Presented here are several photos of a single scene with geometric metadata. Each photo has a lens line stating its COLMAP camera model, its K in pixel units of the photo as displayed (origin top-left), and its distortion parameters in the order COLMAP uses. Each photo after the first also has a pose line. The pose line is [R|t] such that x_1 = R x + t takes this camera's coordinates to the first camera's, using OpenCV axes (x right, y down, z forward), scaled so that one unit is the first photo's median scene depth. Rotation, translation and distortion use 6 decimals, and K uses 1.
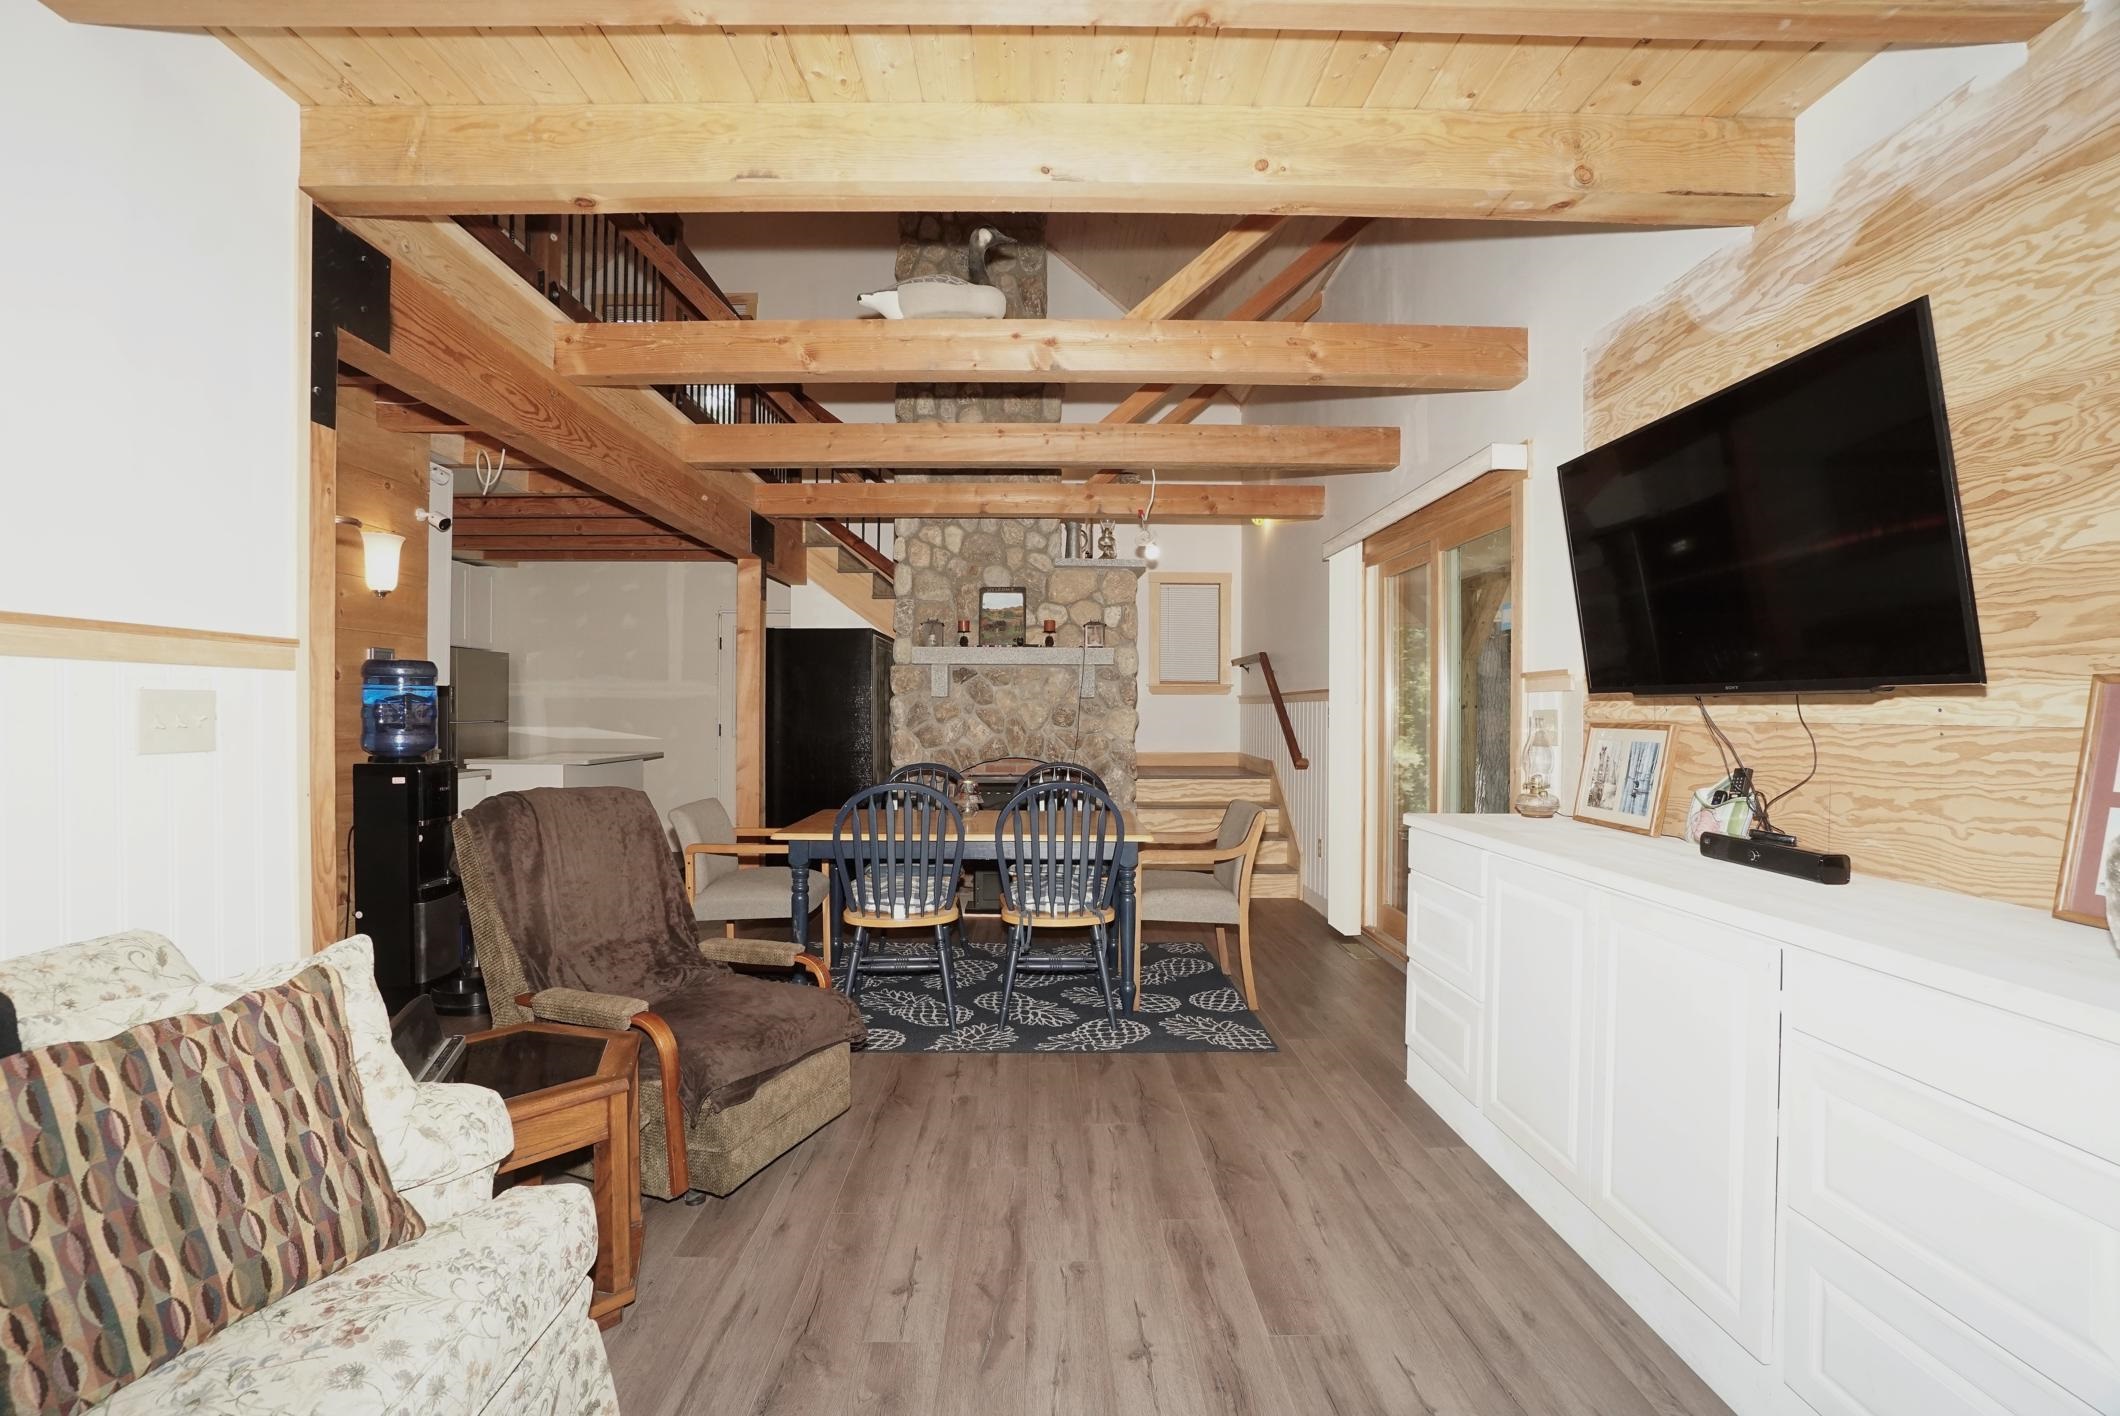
lens RADIAL K [[935.0, 0, 1049.6], [0, 935.0, 715.1], [0, 0, 1]] dist [-0.073602, 0.025211]
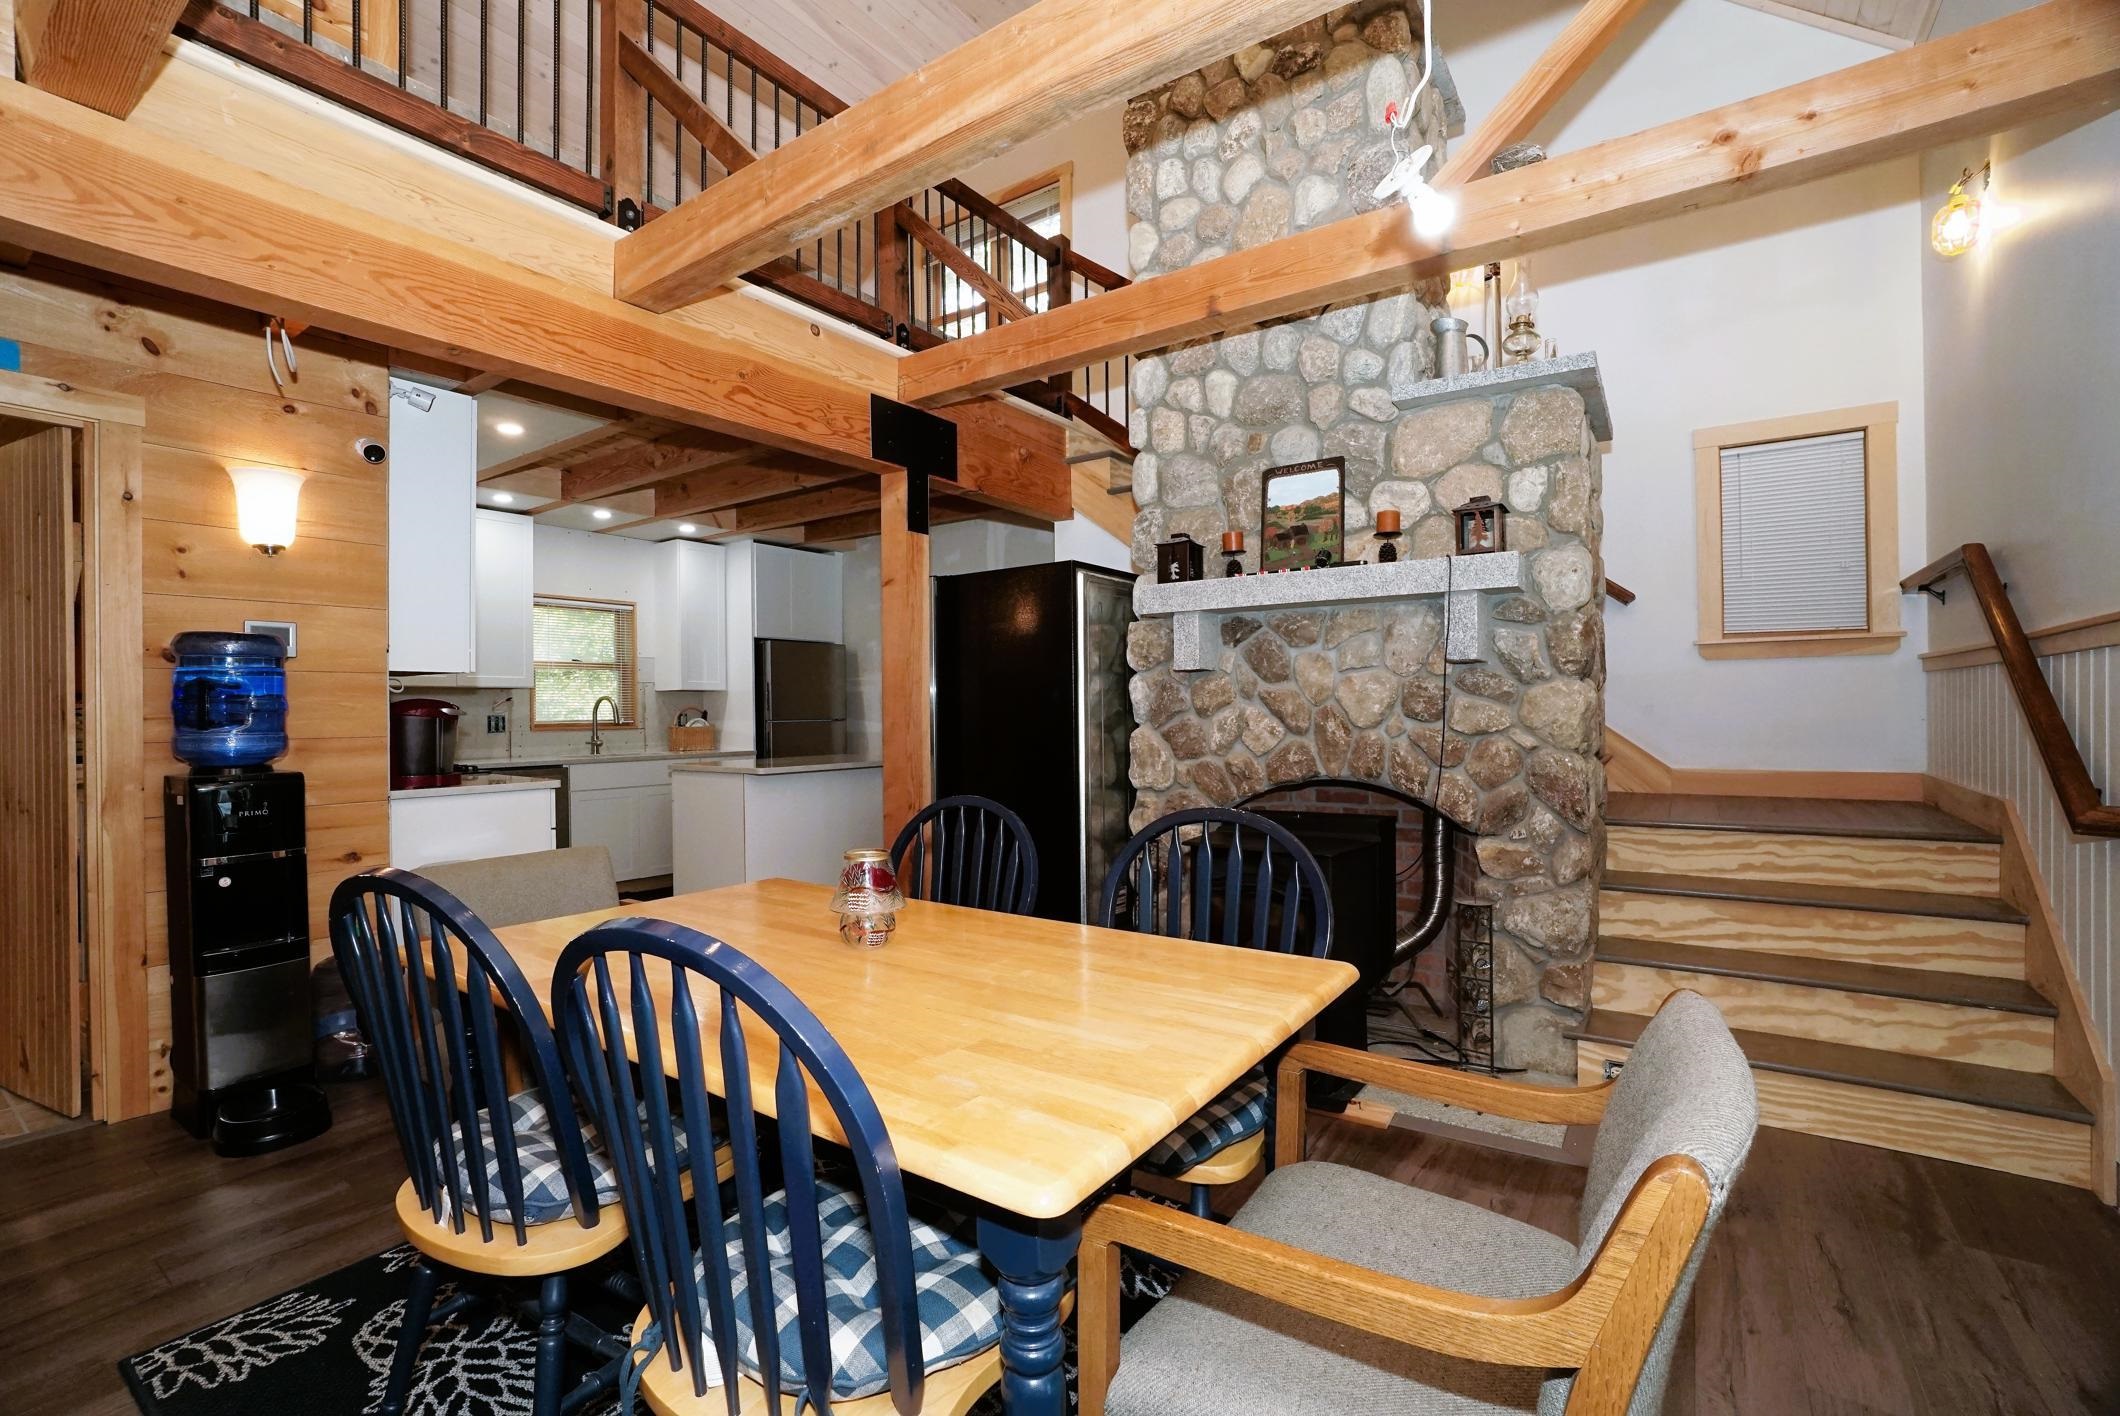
lens RADIAL K [[935.0, 0, 1049.6], [0, 935.0, 715.1], [0, 0, 1]] dist [-0.073602, 0.025211]
pose [[0.806293, -0.009261, -0.591444, 0.145777], [0.008970, 0.999954, -0.003429, 0.008781], [0.591449, -0.002540, 0.806338, 0.483119]]
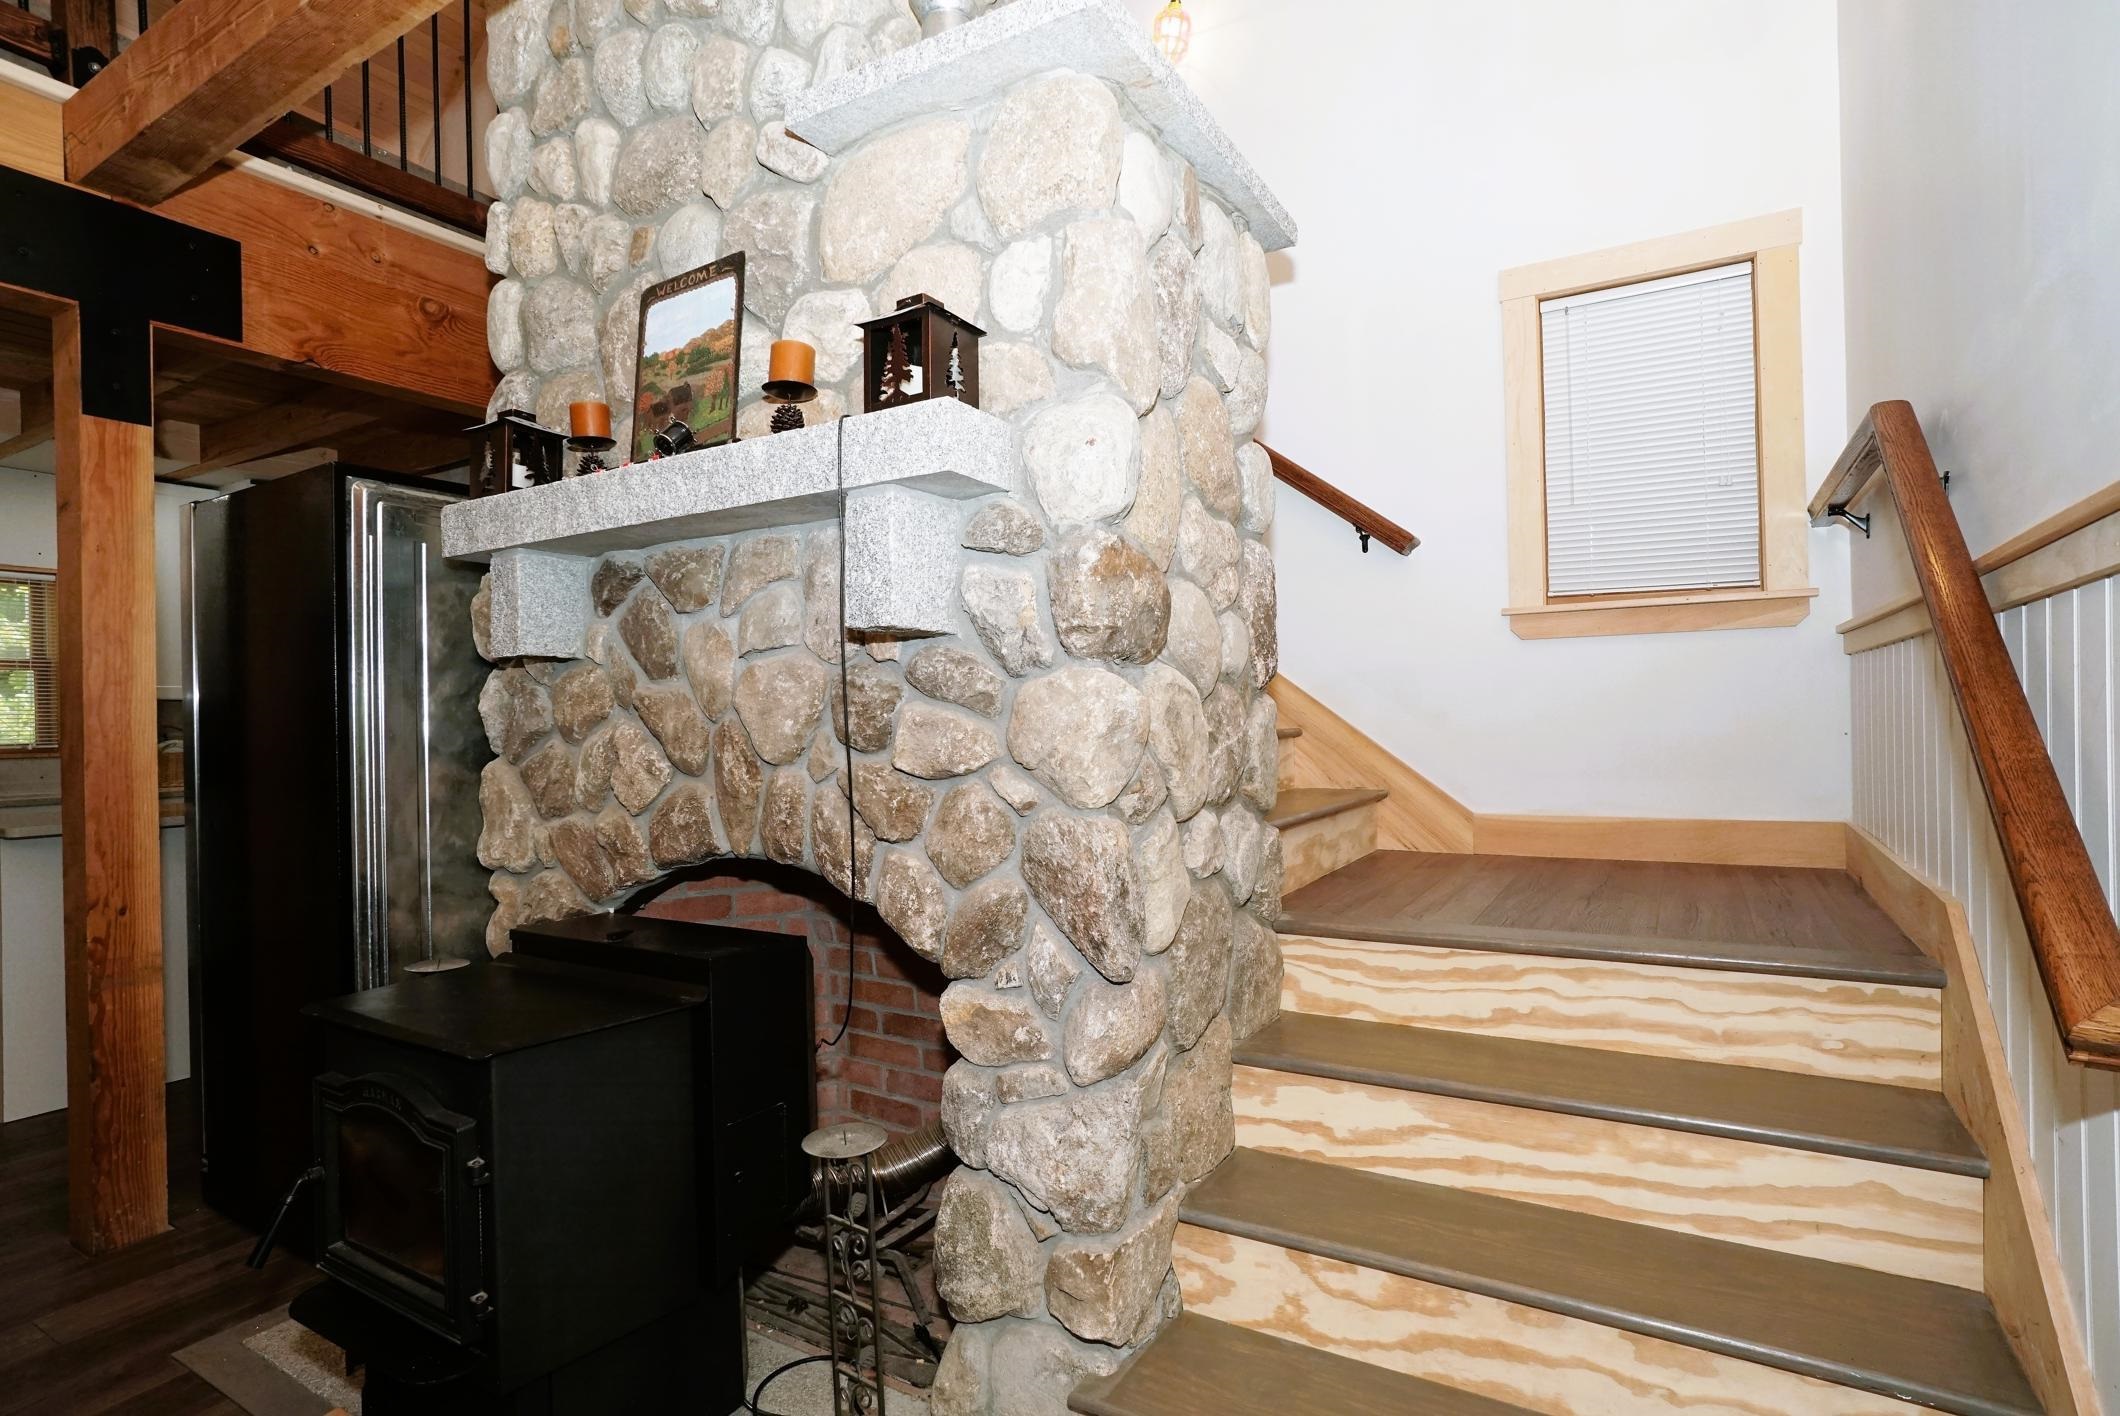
lens RADIAL K [[1068.6, 0, 1065.4], [0, 1068.6, 717.8], [0, 0, 1]] dist [-0.059094, 0.030191]
pose [[0.850676, -0.019287, -0.525337, 0.216899], [0.018301, 0.999808, -0.007071, 0.006146], [0.525372, -0.003599, 0.850865, 0.781101]]
